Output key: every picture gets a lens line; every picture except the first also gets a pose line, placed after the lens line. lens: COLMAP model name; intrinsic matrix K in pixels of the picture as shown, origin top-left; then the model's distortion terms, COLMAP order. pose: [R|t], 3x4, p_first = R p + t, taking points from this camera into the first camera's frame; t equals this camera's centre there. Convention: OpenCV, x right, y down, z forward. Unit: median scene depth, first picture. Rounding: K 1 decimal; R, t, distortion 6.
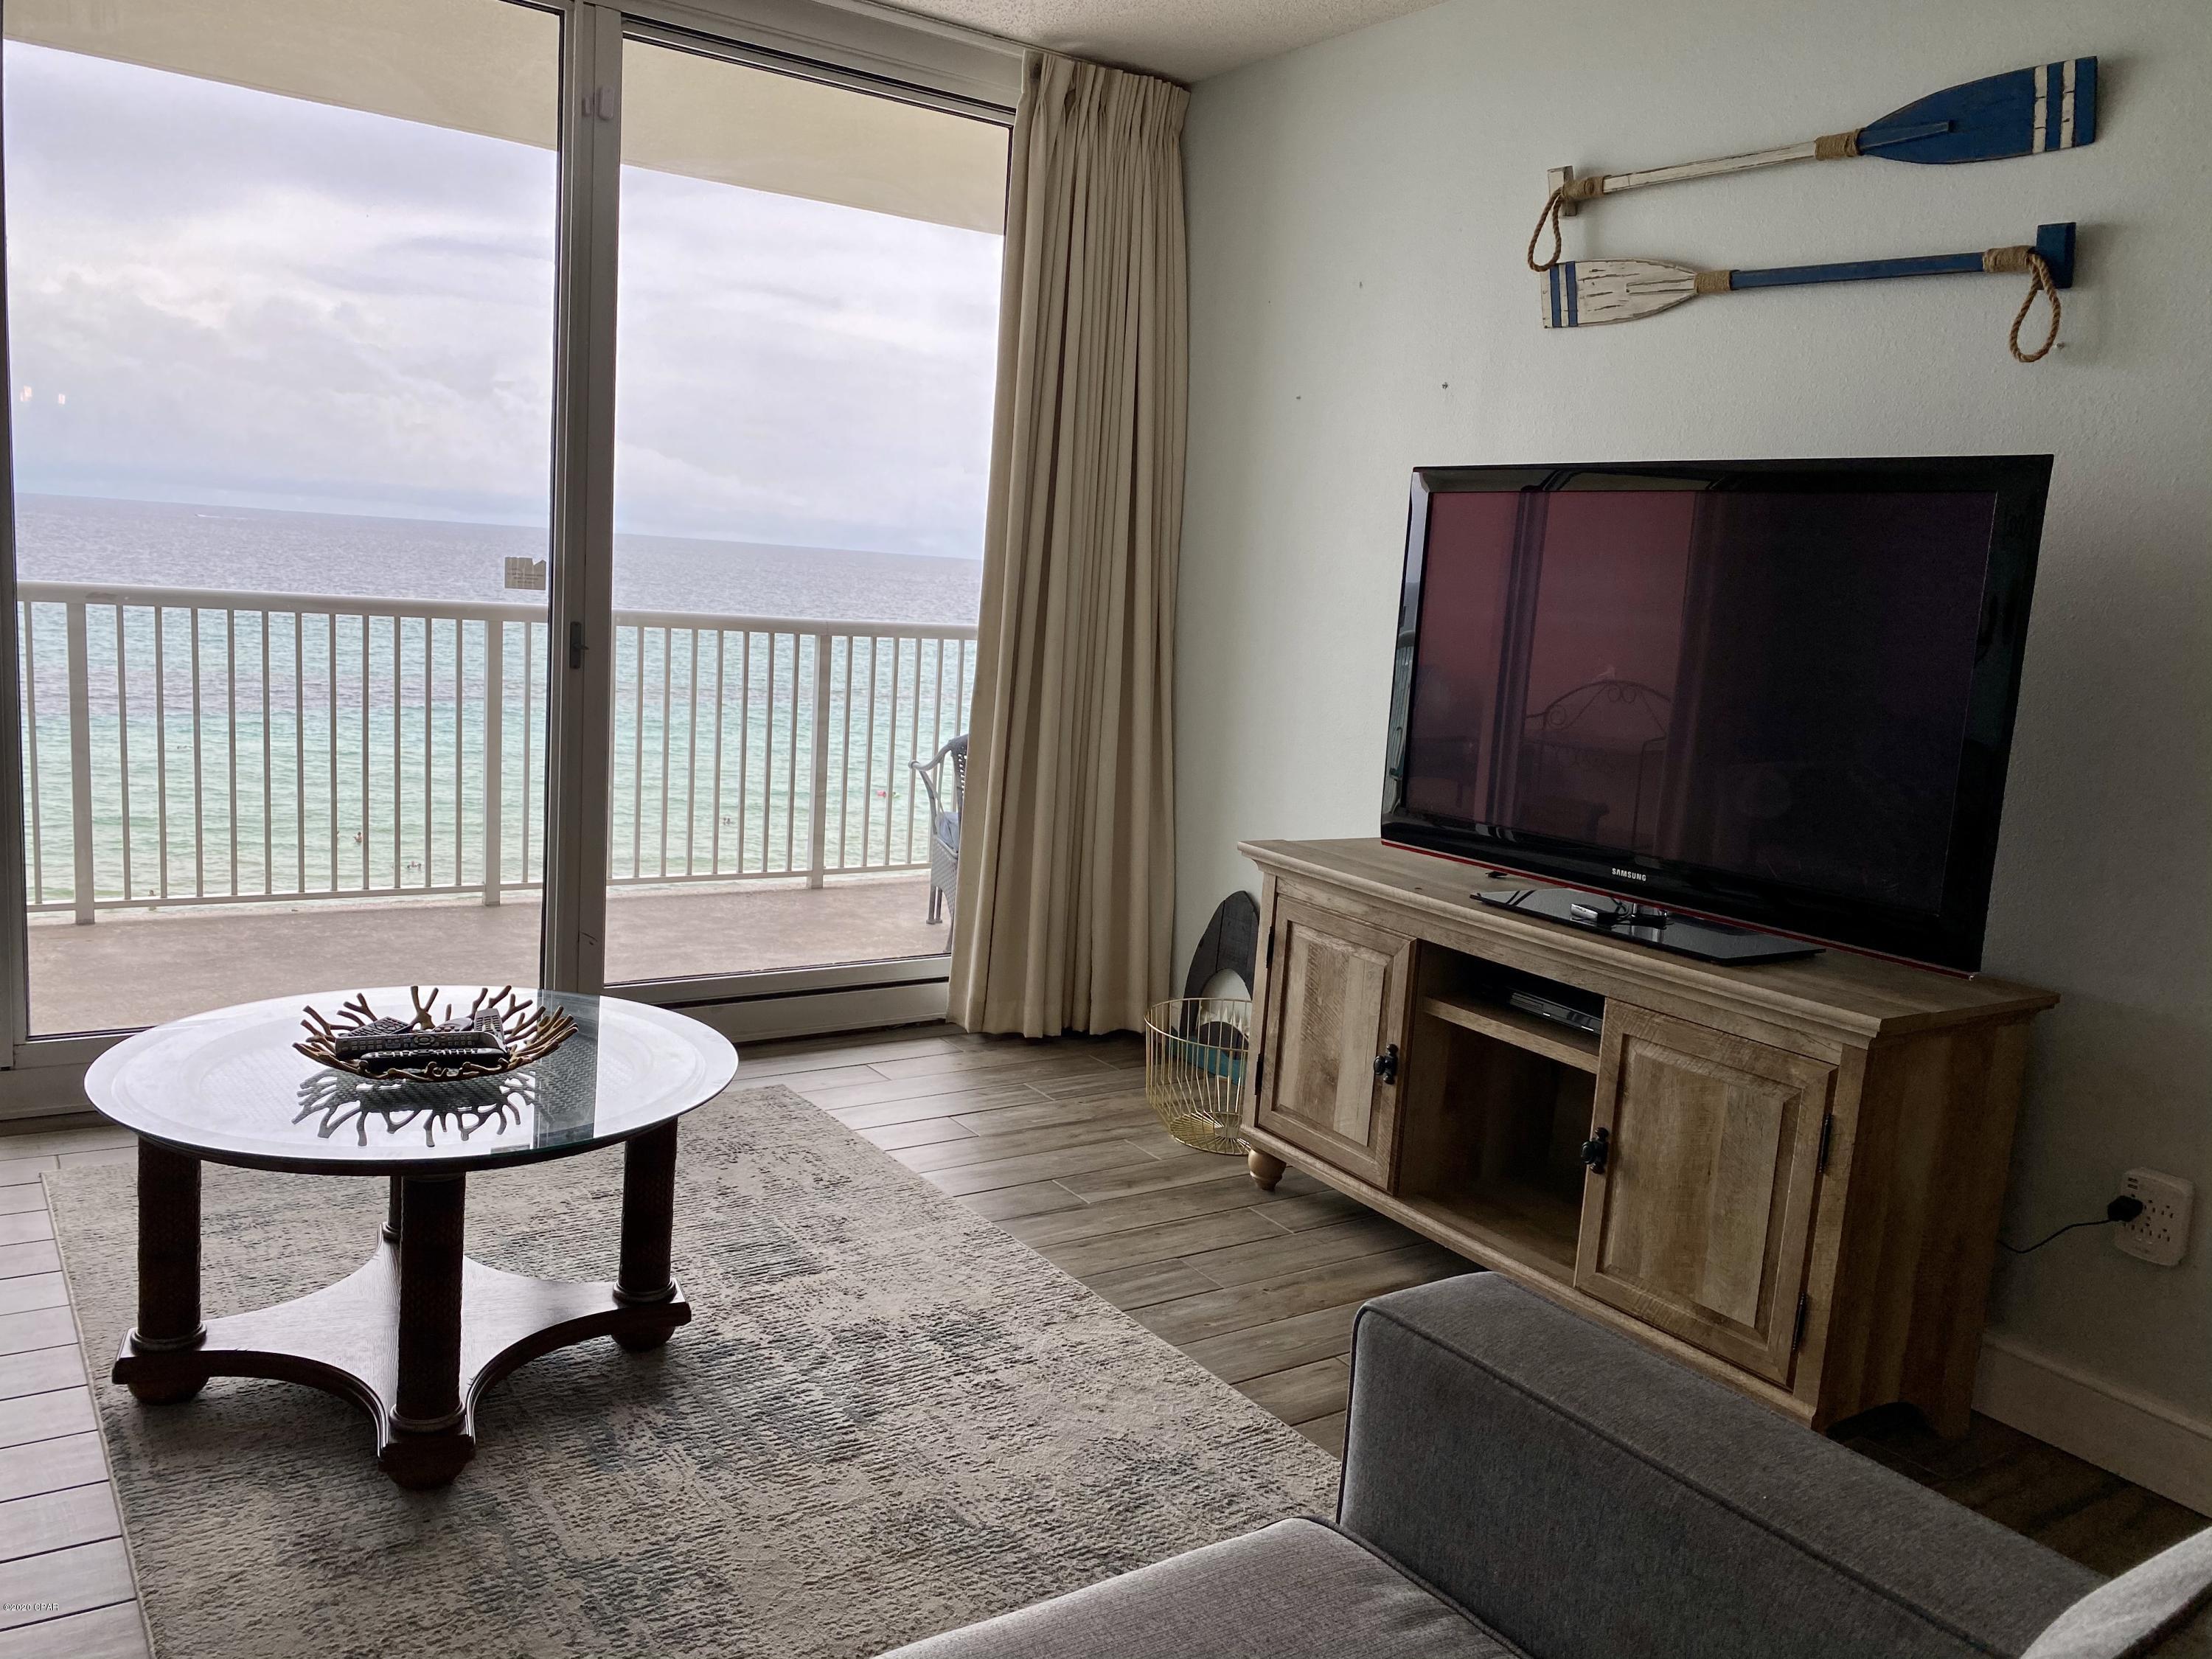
lens RADIAL K [[1703.2, 0, 1115.8], [0, 1703.2, 818.4], [0, 0, 1]] dist [0.071507, -0.084679]
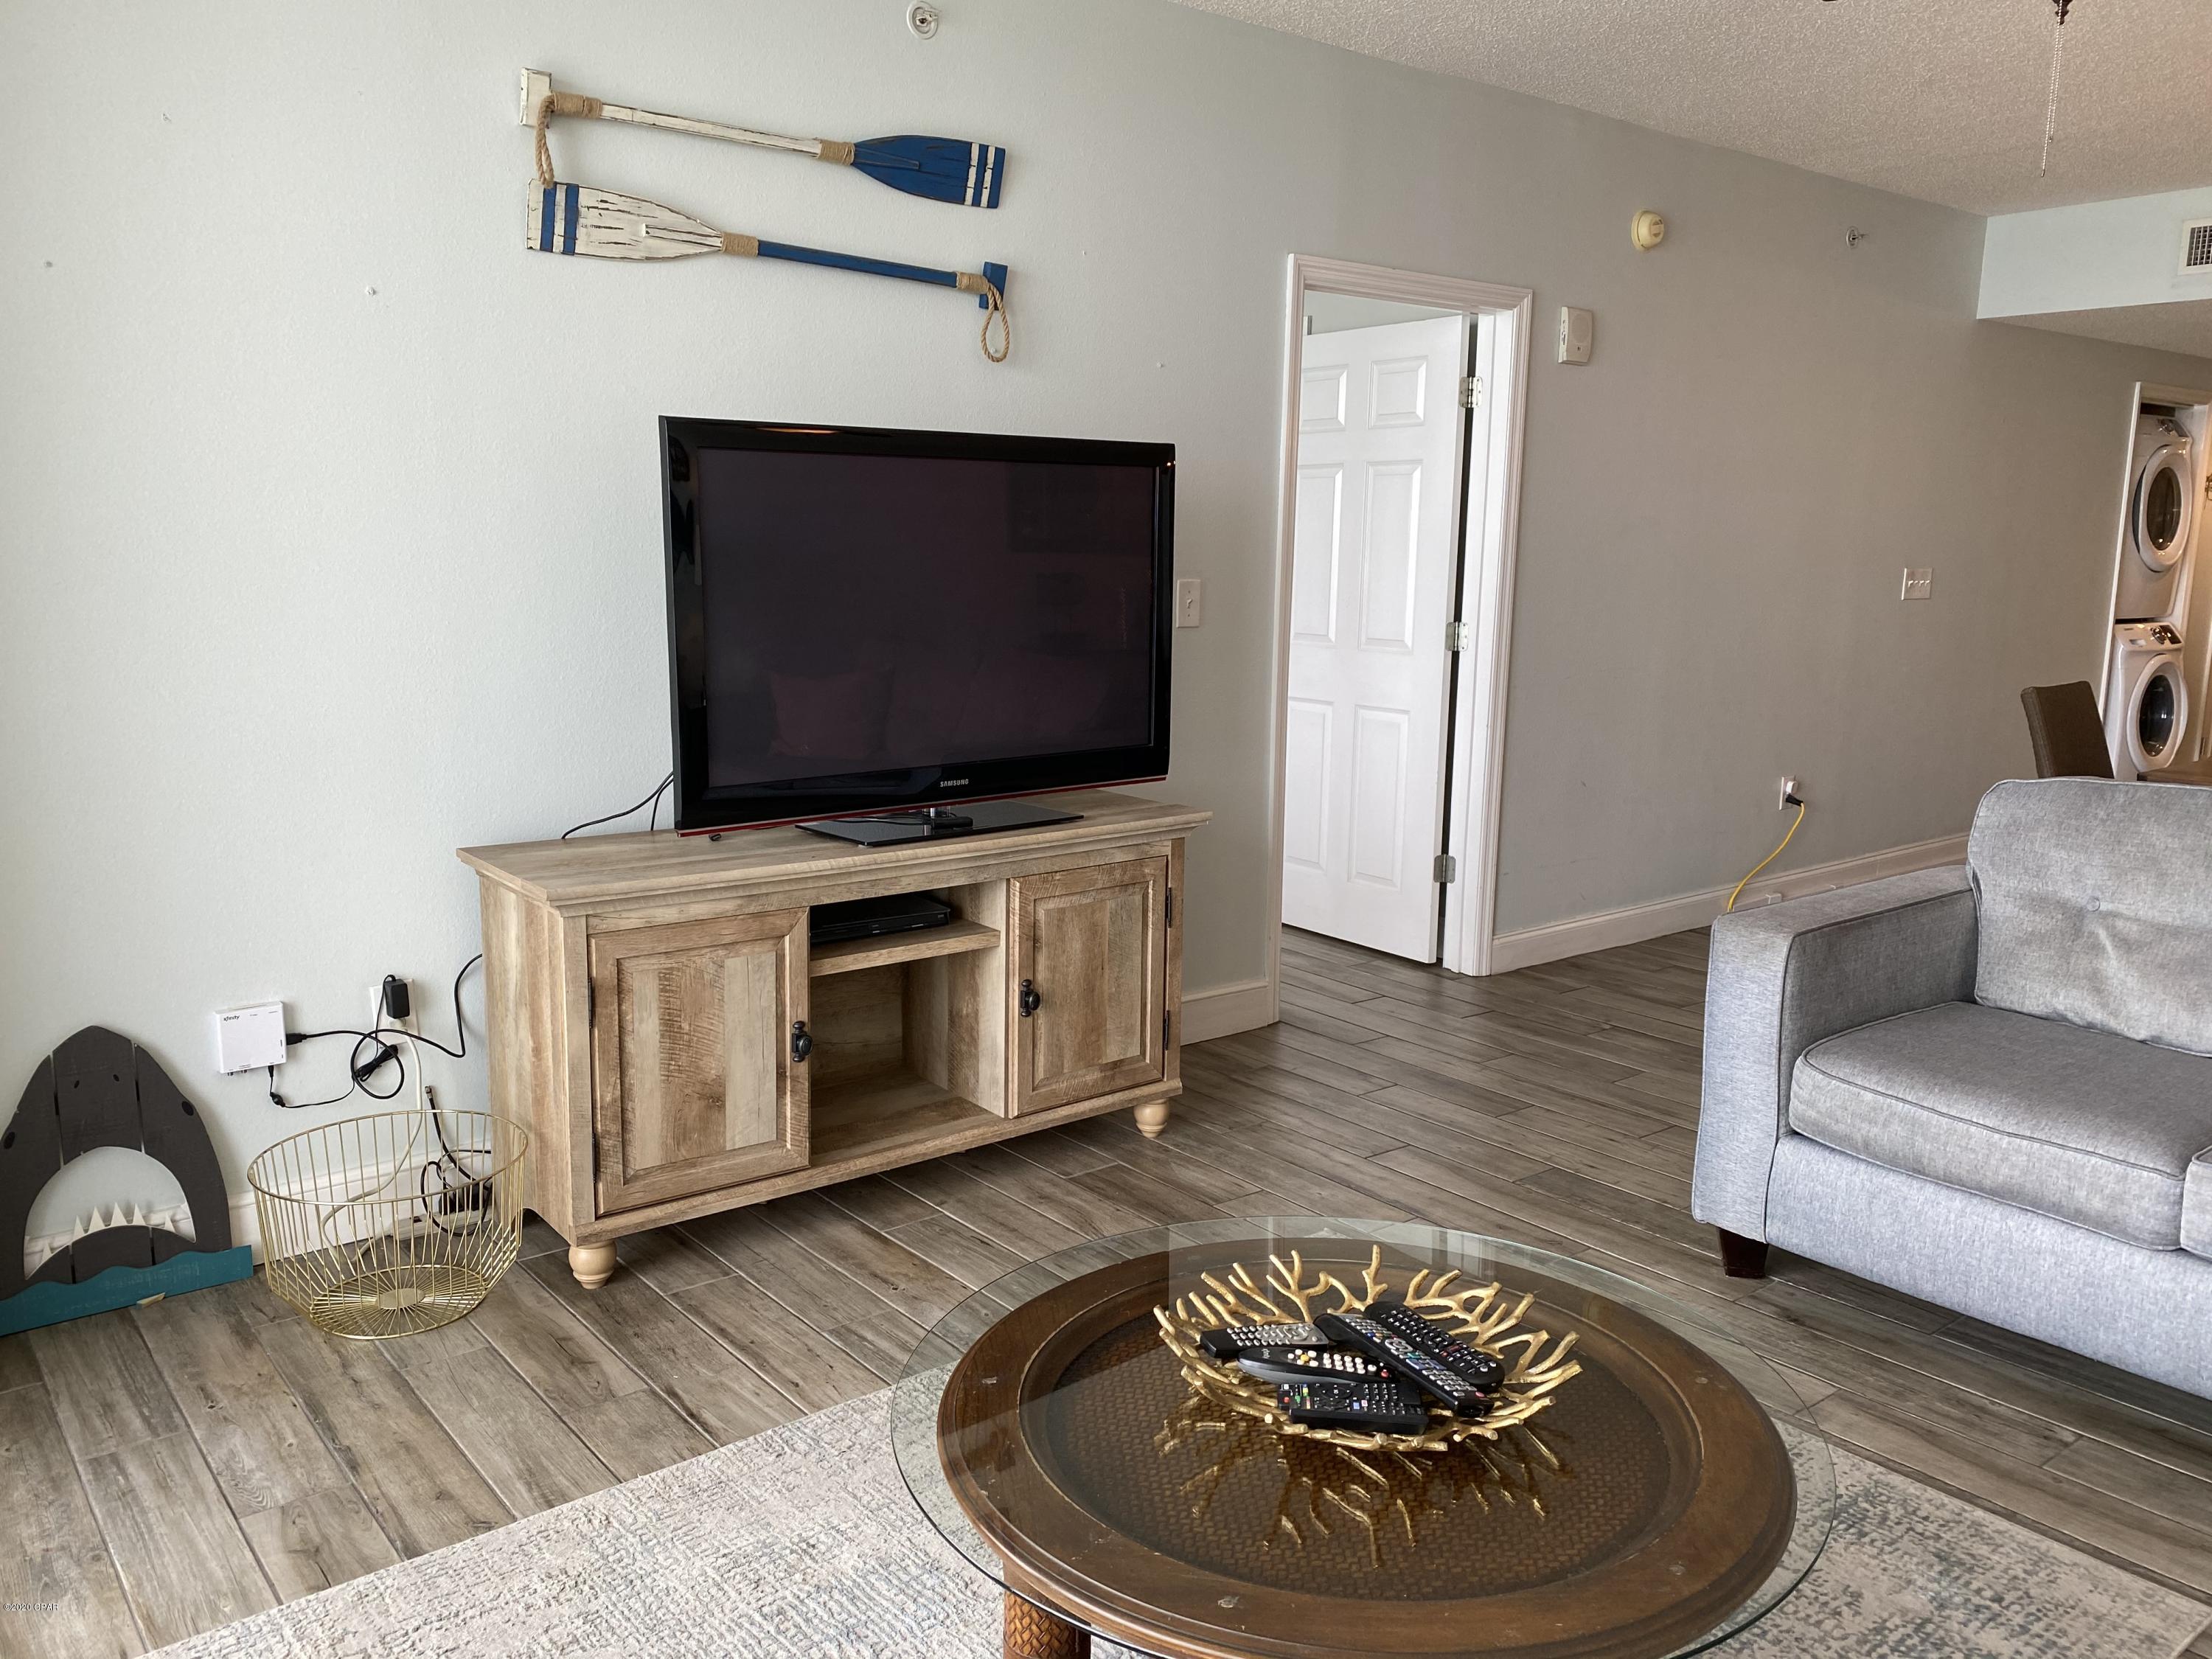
lens RADIAL K [[1708.1, 0, 1099.4], [0, 1708.1, 817.4], [0, 0, 1]] dist [0.091606, -0.141716]
pose [[-0.066131, -0.232770, 0.970281, -0.800489], [0.131642, 0.961874, 0.239725, -0.199251], [-0.989089, 0.143583, -0.032967, 0.874145]]
